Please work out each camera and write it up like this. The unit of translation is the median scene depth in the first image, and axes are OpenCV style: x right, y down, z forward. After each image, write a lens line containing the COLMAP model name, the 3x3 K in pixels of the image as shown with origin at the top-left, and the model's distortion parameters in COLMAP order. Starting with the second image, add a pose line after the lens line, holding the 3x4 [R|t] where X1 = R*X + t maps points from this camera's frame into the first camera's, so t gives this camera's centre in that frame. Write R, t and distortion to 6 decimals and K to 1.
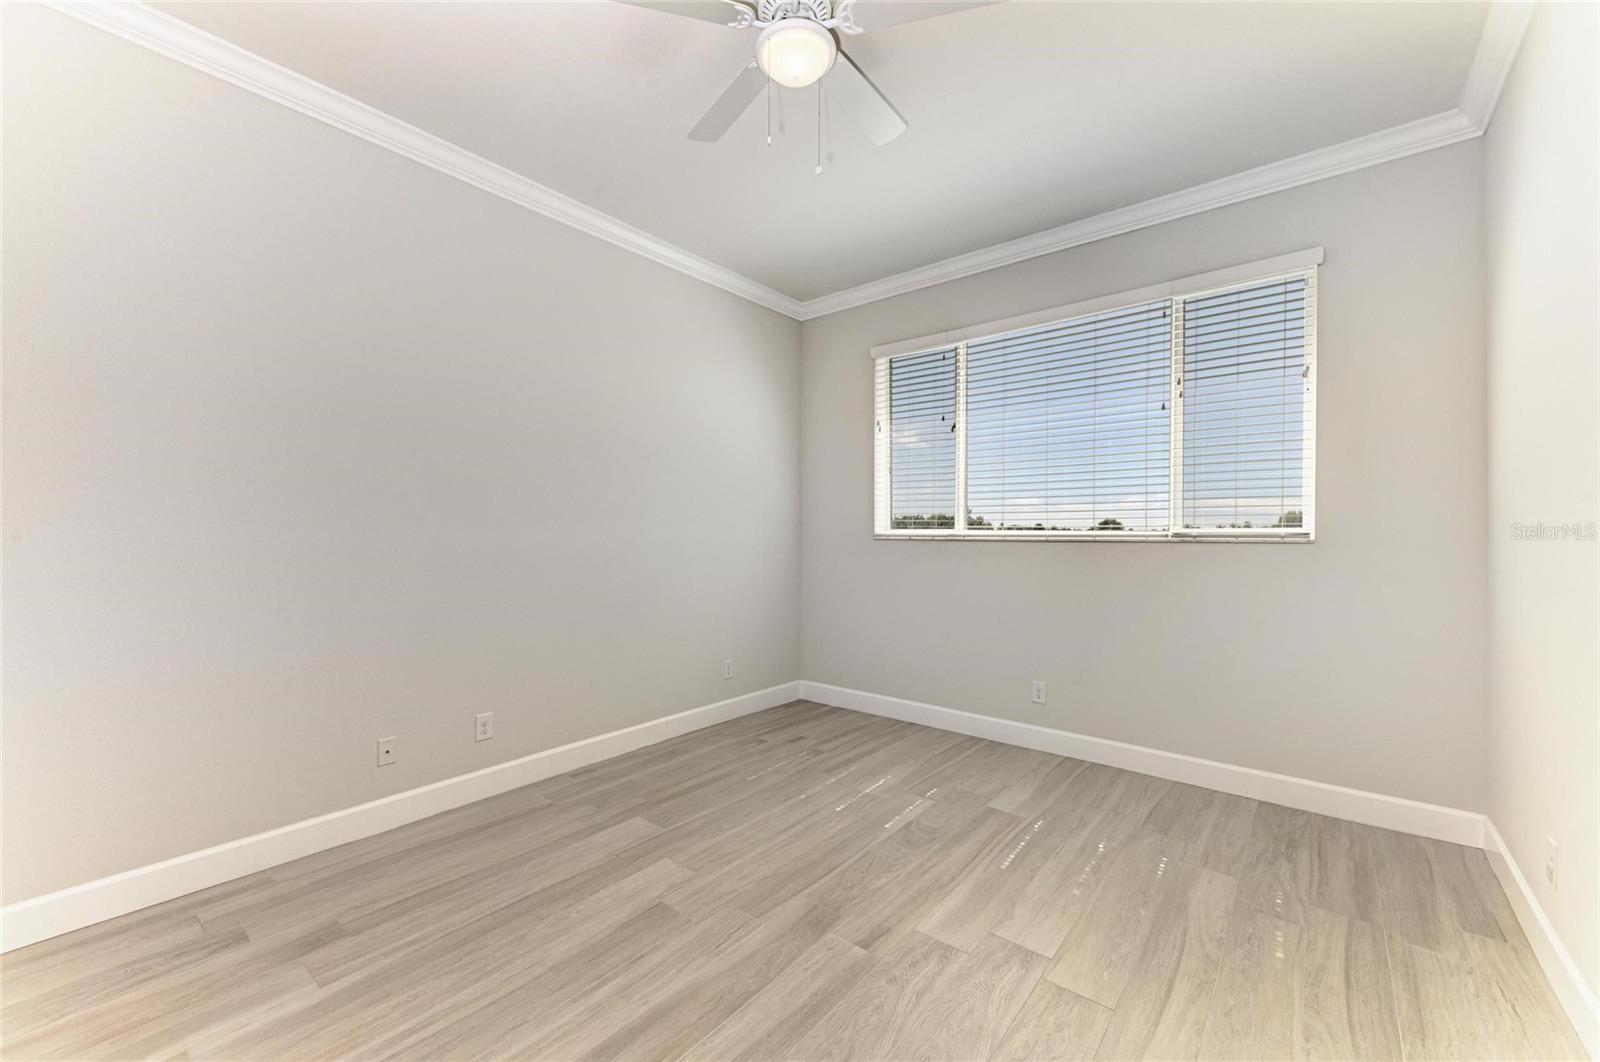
lens RADIAL K [[629.3, 0, 800.0], [0, 629.3, 531.0], [0, 0, 1]] dist [0.002693, -0.000047]
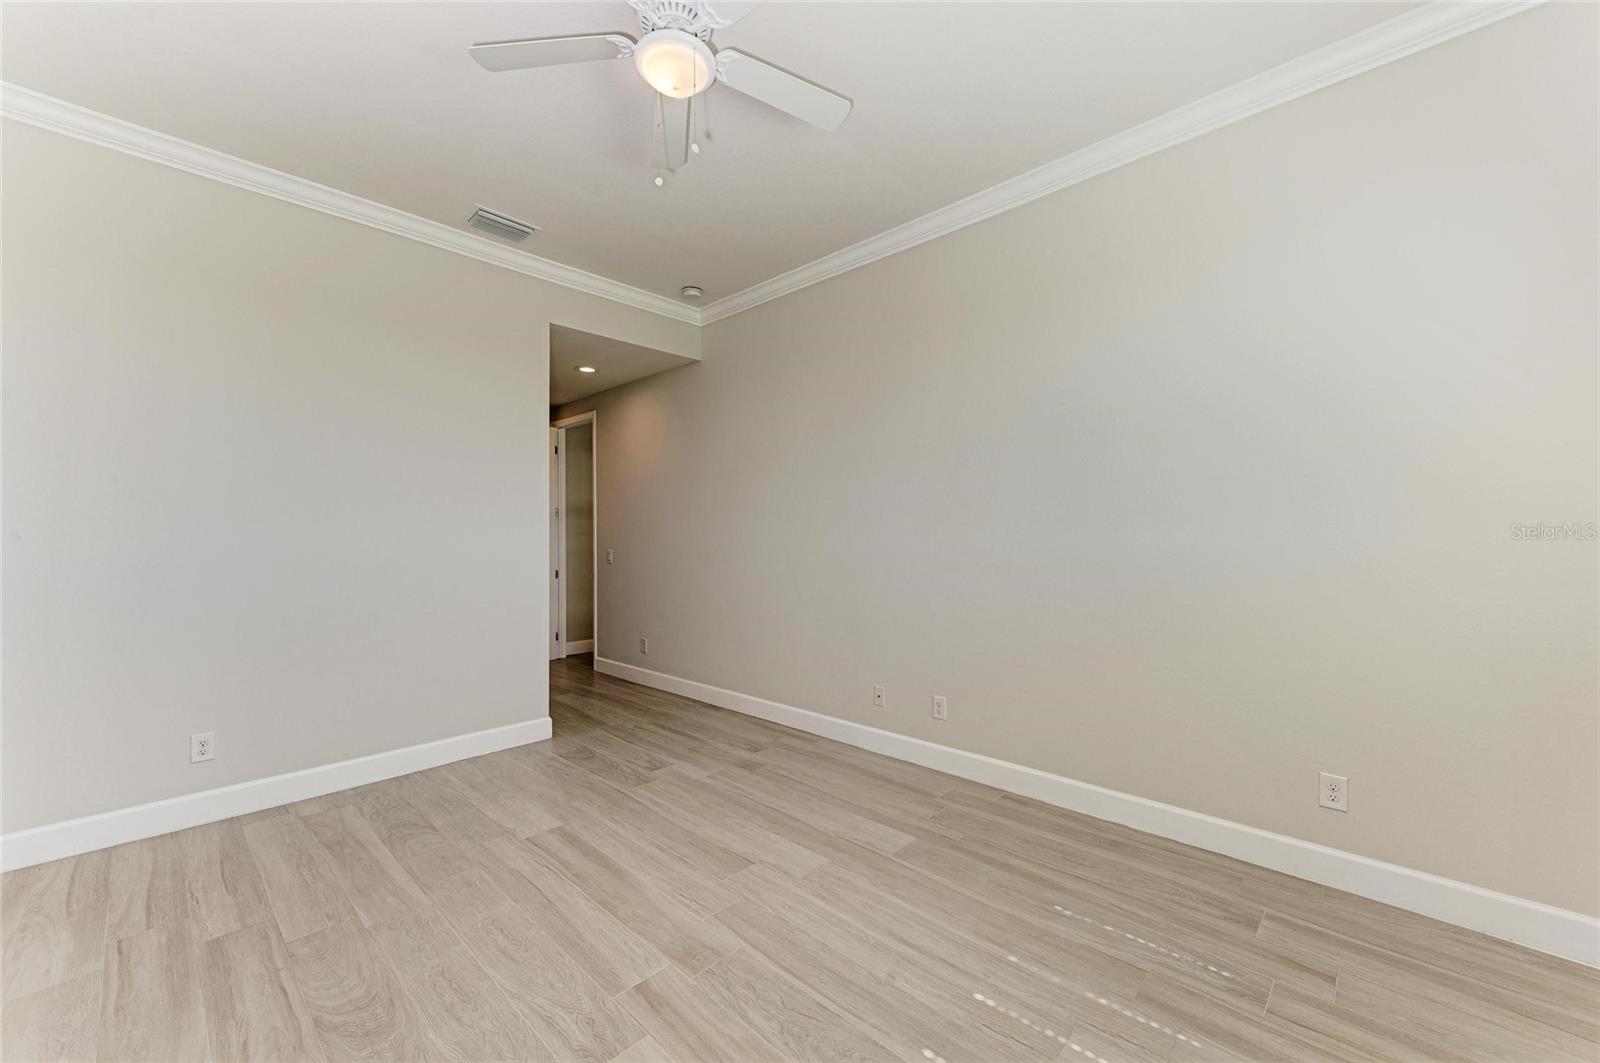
lens RADIAL K [[614.6, 0, 800.0], [0, 614.6, 531.5], [0, 0, 1]] dist [0.001718, -0.000016]
pose [[-0.067746, -0.007774, -0.997672, 0.660826], [0.001196, 0.999968, -0.007873, 0.000096], [0.997702, -0.001726, -0.067735, 0.865783]]
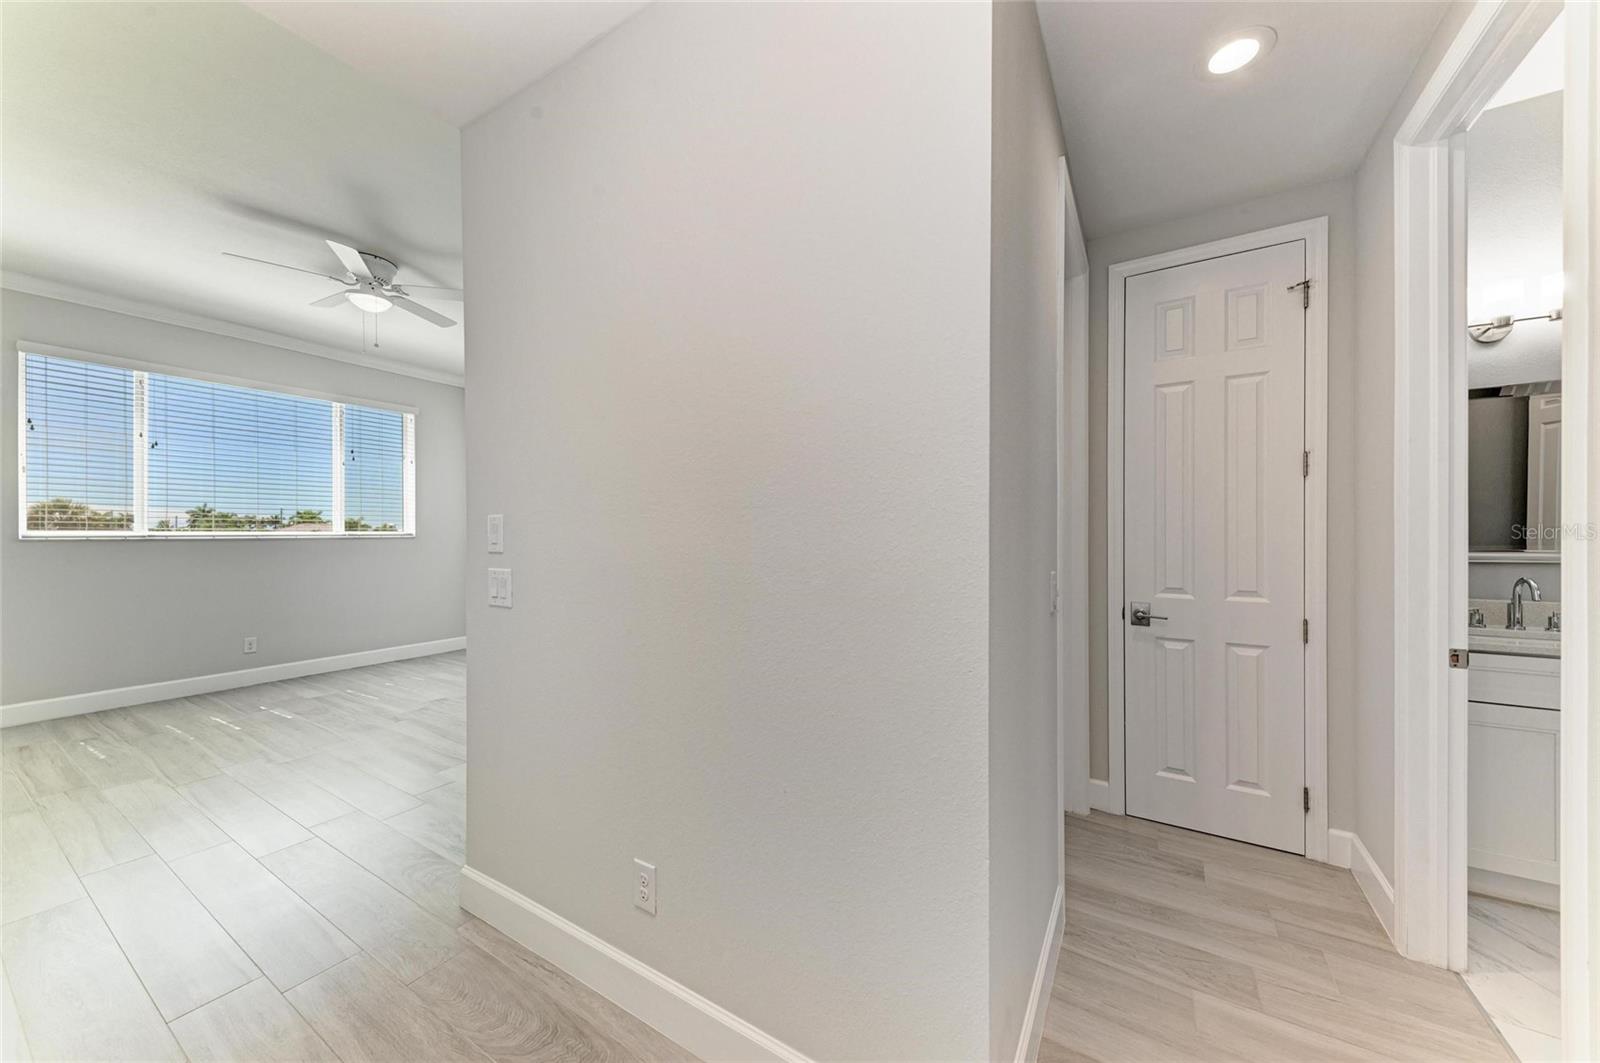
lens RADIAL K [[571.1, 0, 800.0], [0, 571.1, 531.5], [0, 0, 1]] dist [0.020352, -0.006795]
pose [[-0.133595, 0.000647, 0.991036, -1.398096], [-0.001354, 0.999999, -0.000836, -0.004211], [-0.991035, -0.001454, -0.133594, -0.082518]]
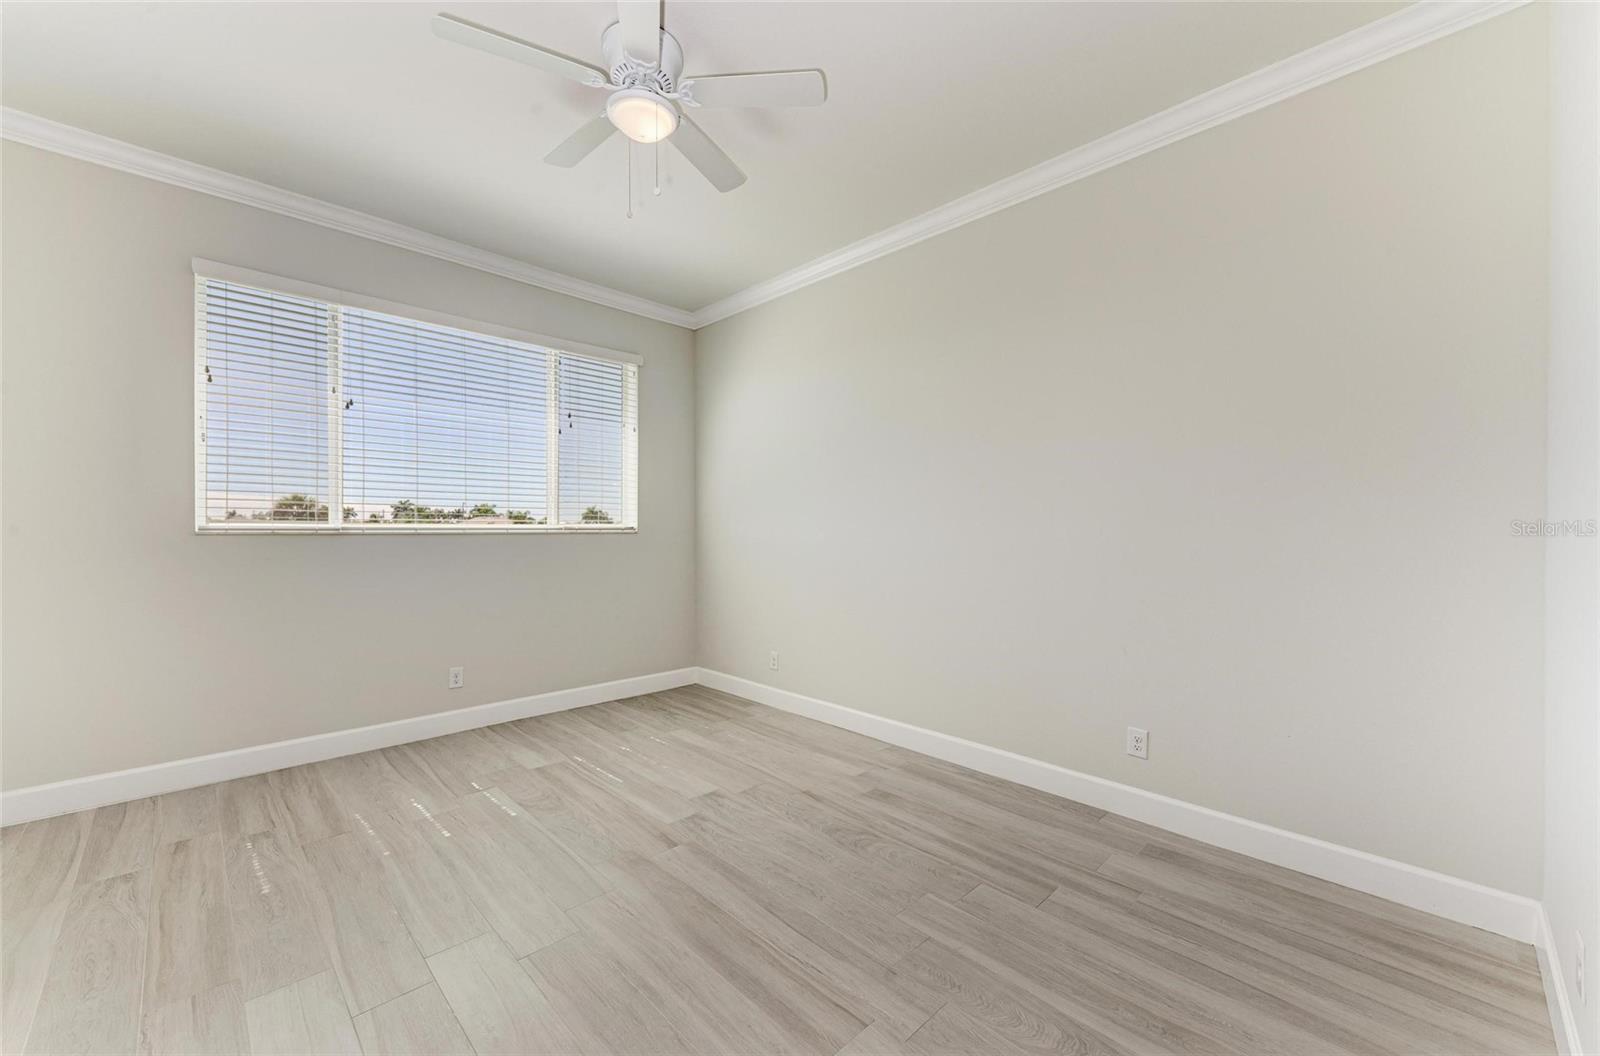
lens RADIAL K [[629.3, 0, 800.0], [0, 629.3, 528.0], [0, 0, 1]] dist [0.002693, -0.000047]
pose [[0.105016, -0.002570, 0.994467, -0.775914], [-0.005783, 0.999978, 0.003195, -0.001292], [-0.994454, -0.006087, 0.104999, 0.406482]]
